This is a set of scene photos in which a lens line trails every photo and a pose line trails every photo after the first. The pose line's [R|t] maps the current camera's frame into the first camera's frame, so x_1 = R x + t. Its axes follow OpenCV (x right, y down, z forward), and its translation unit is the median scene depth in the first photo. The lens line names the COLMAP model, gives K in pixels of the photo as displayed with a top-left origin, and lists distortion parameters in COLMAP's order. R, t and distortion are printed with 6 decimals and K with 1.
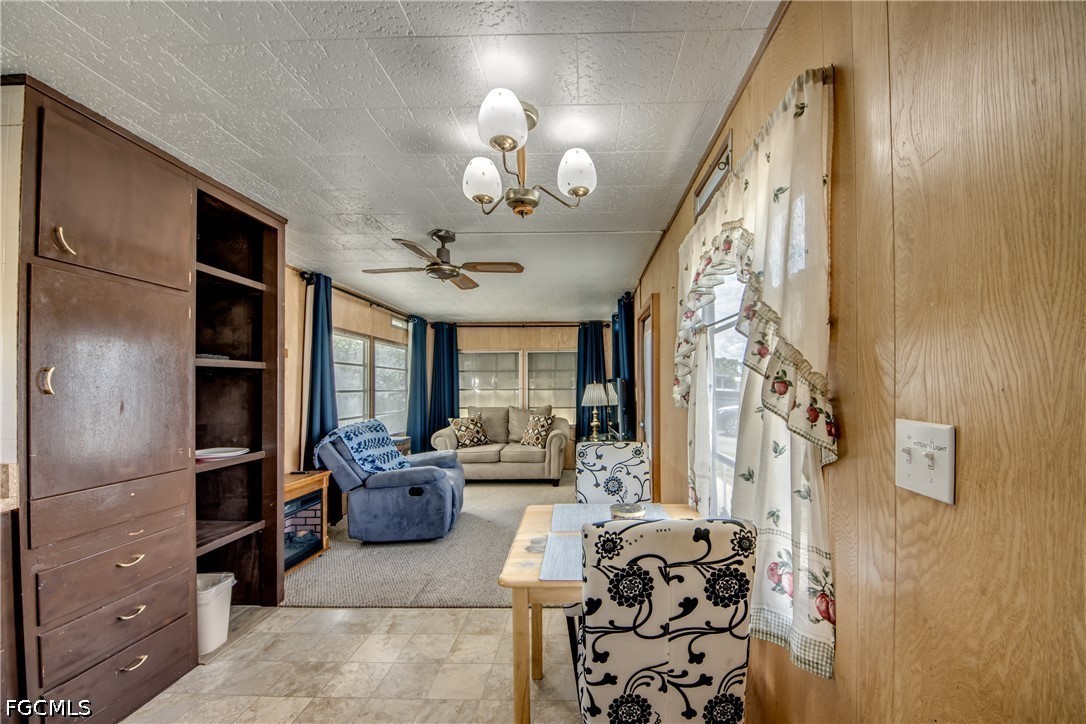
lens RADIAL K [[420.1, 0, 566.4], [0, 420.1, 382.3], [0, 0, 1]] dist [0.009981, -0.011928]
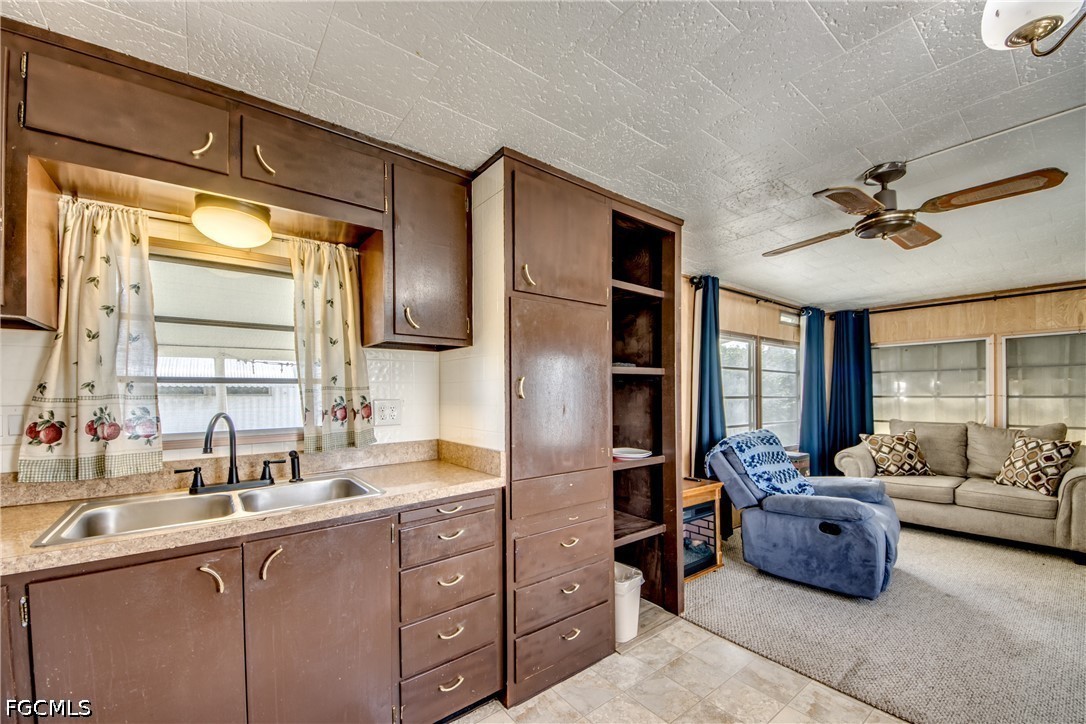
lens RADIAL K [[427.7, 0, 547.0], [0, 427.7, 390.6], [0, 0, 1]] dist [0.015994, -0.007914]
pose [[0.647948, -0.003390, -0.761677, -0.117678], [0.007728, 0.999968, 0.002124, 0.001519], [0.761646, -0.007262, 0.647953, 0.120970]]
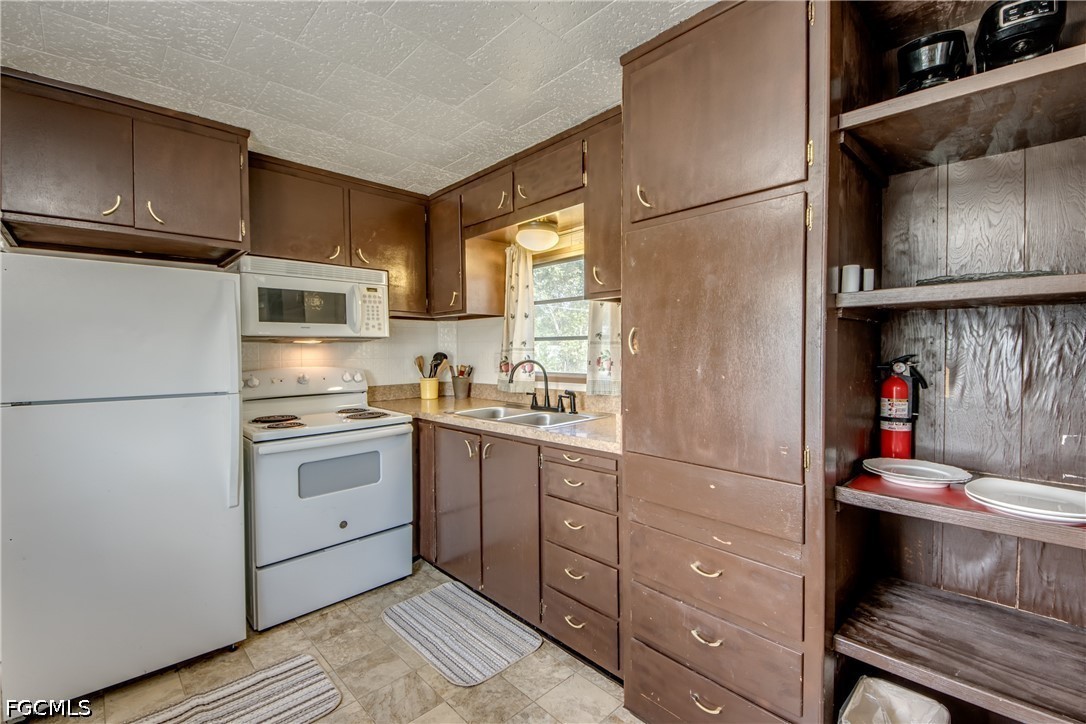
lens RADIAL K [[472.2, 0, 542.9], [0, 472.2, 358.1], [0, 0, 1]] dist [0.002614, -0.002507]
pose [[-0.696061, 0.020948, -0.717677, -0.137649], [0.012999, 0.999778, 0.016574, 0.009671], [0.717865, 0.002207, -0.696178, 0.924616]]
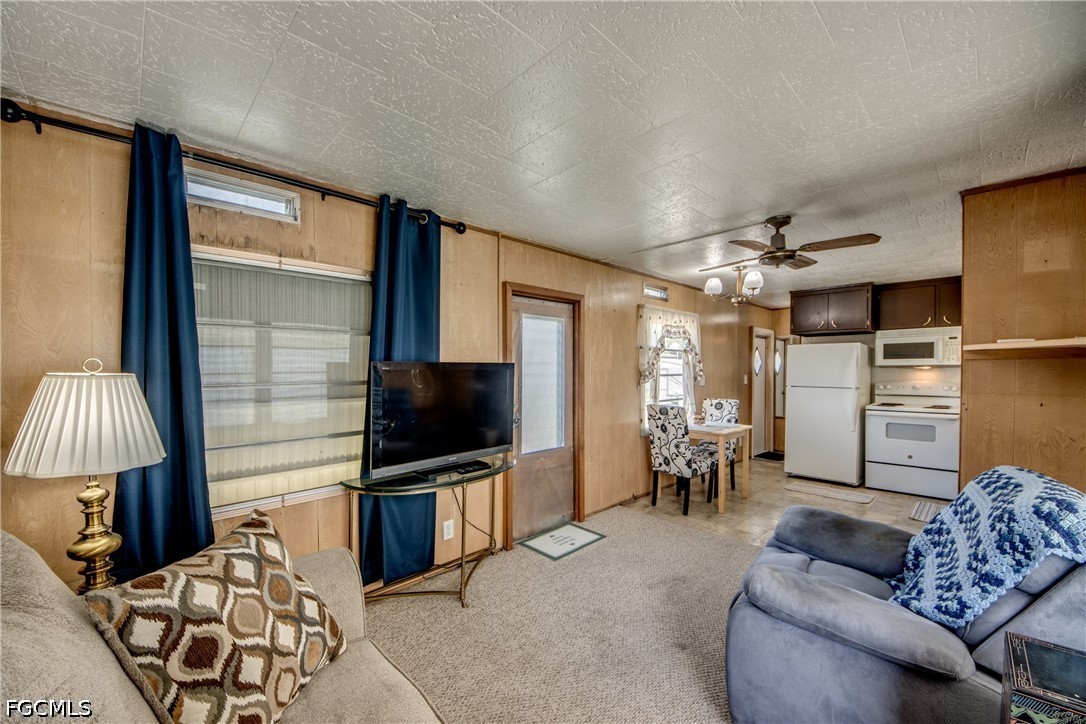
lens RADIAL K [[420.1, 0, 543.2], [0, 420.1, 374.2], [0, 0, 1]] dist [0.009981, -0.011928]
pose [[-0.722270, -0.002367, 0.691607, -0.651810], [-0.002136, 0.999997, 0.001191, 0.012244], [-0.691608, -0.000617, -0.722273, 2.345391]]
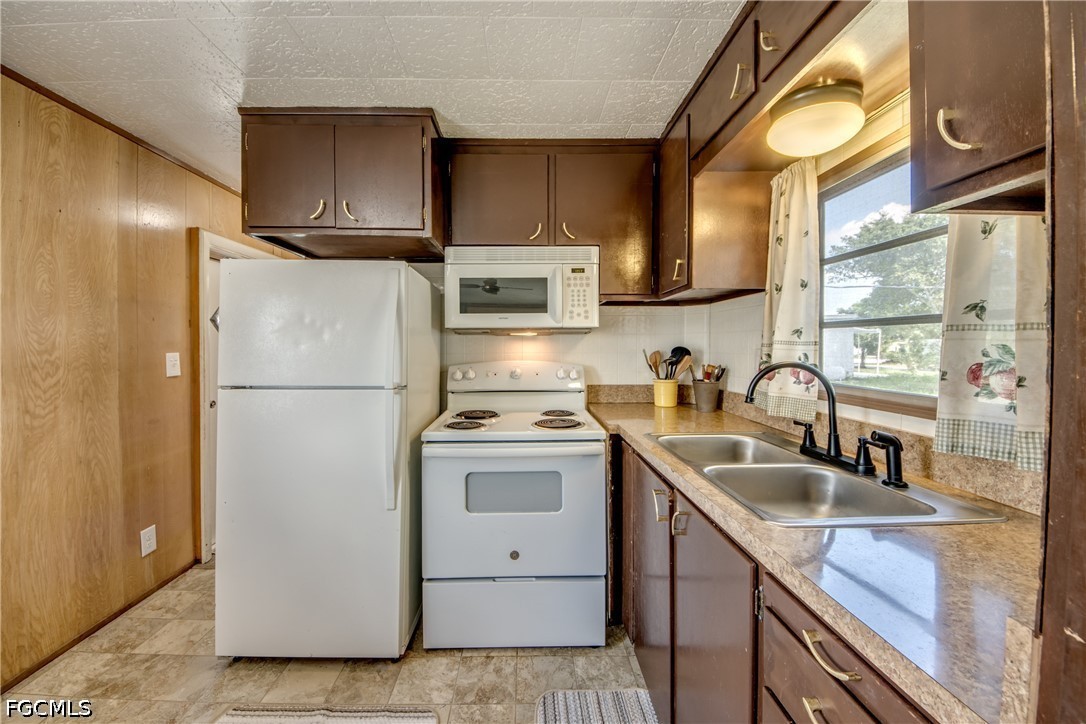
lens RADIAL K [[420.1, 0, 522.8], [0, 420.1, 349.9], [0, 0, 1]] dist [0.009981, -0.011928]
pose [[-0.999180, 0.006999, -0.039871, -0.532089], [0.006668, 0.999942, 0.008422, 0.008867], [0.039927, 0.008149, -0.999169, 0.659580]]
